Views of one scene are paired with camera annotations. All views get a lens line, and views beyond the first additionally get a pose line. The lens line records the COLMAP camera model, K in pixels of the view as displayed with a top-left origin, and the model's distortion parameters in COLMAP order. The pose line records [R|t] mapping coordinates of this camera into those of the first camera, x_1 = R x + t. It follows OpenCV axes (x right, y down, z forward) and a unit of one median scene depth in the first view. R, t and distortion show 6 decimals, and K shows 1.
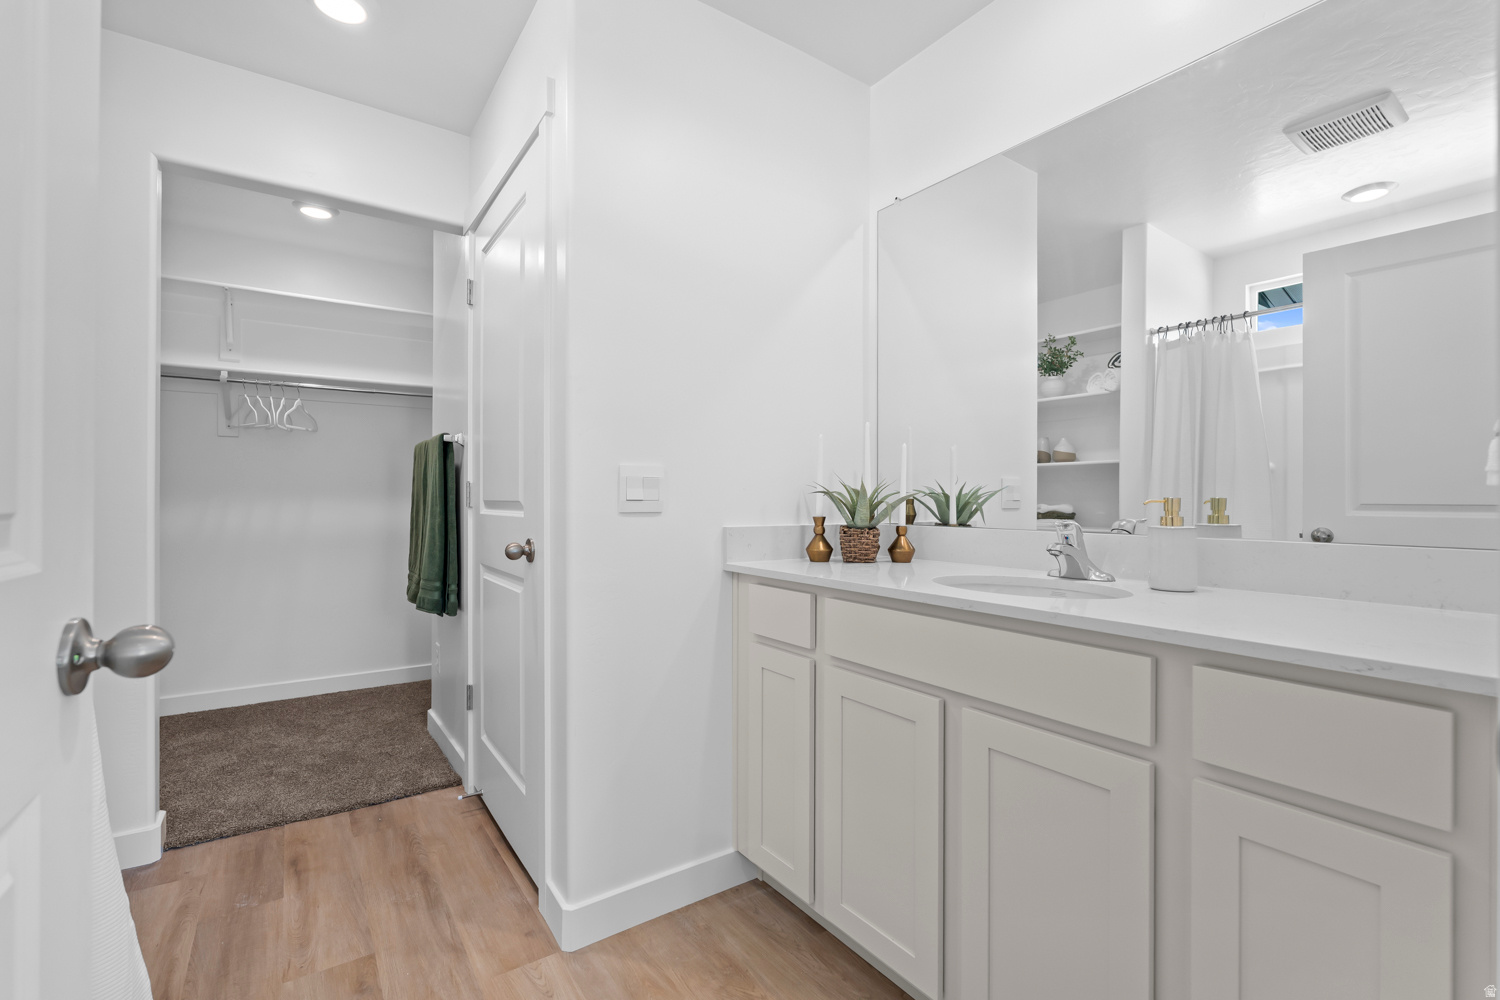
lens RADIAL K [[667.2, 0, 755.1], [0, 667.2, 493.6], [0, 0, 1]] dist [-0.001587, 0.000241]
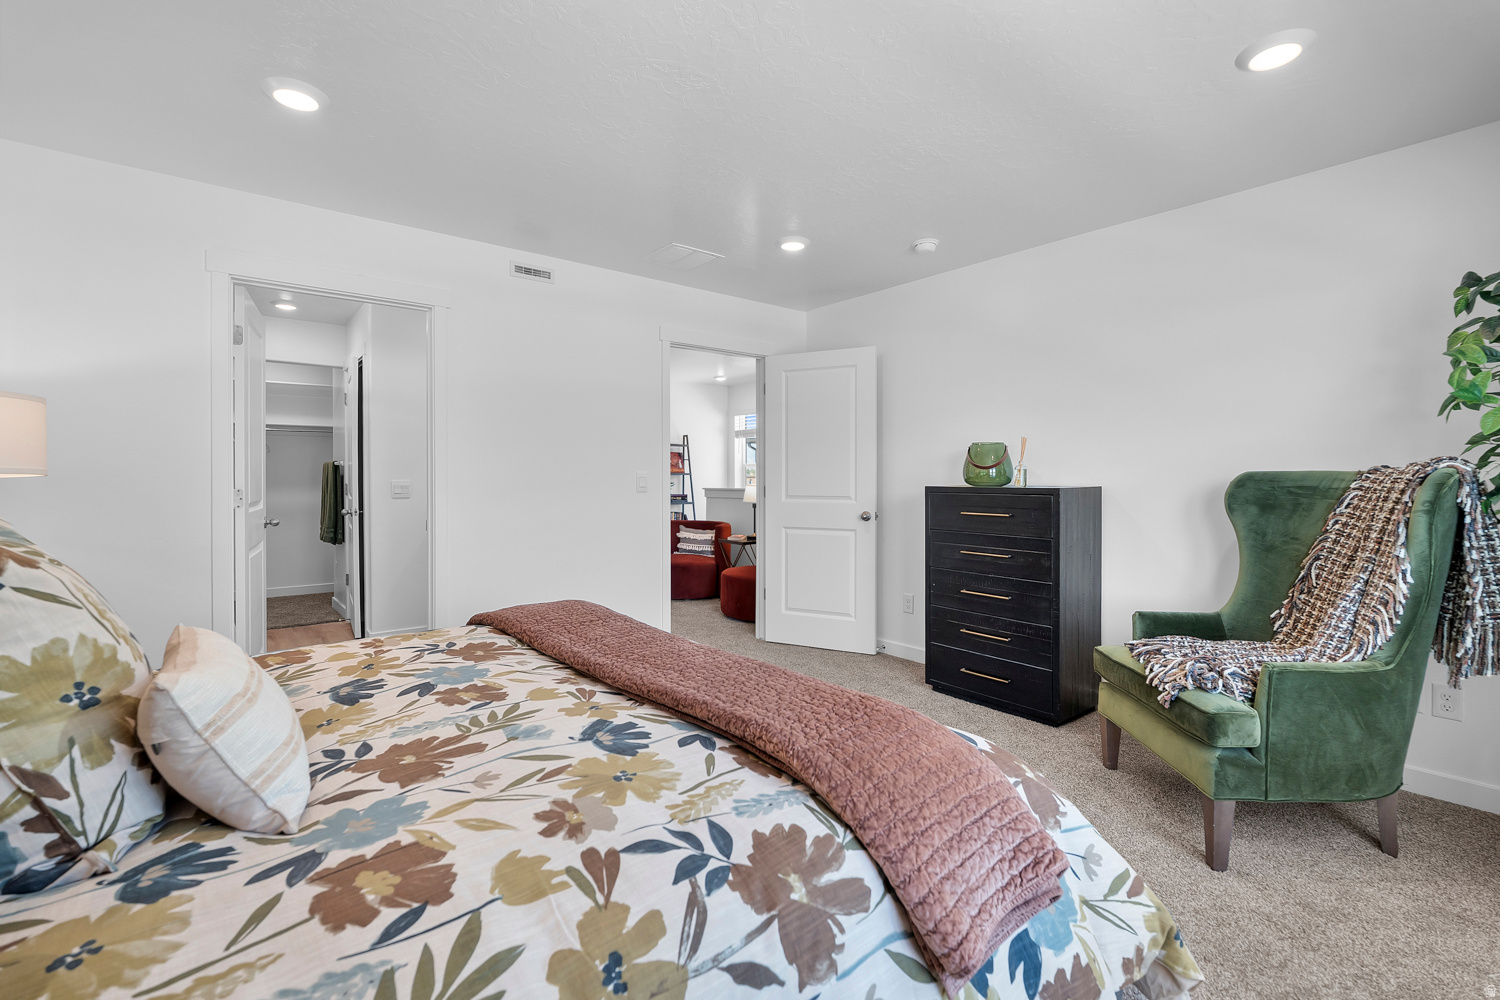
lens RADIAL K [[667.2, 0, 755.1], [0, 667.2, 493.6], [0, 0, 1]] dist [-0.001587, 0.000241]
pose [[0.995639, -0.000442, 0.093291, 0.702979], [-0.002015, 0.999654, 0.026240, -0.043664], [-0.093270, -0.026314, 0.995293, -1.309388]]
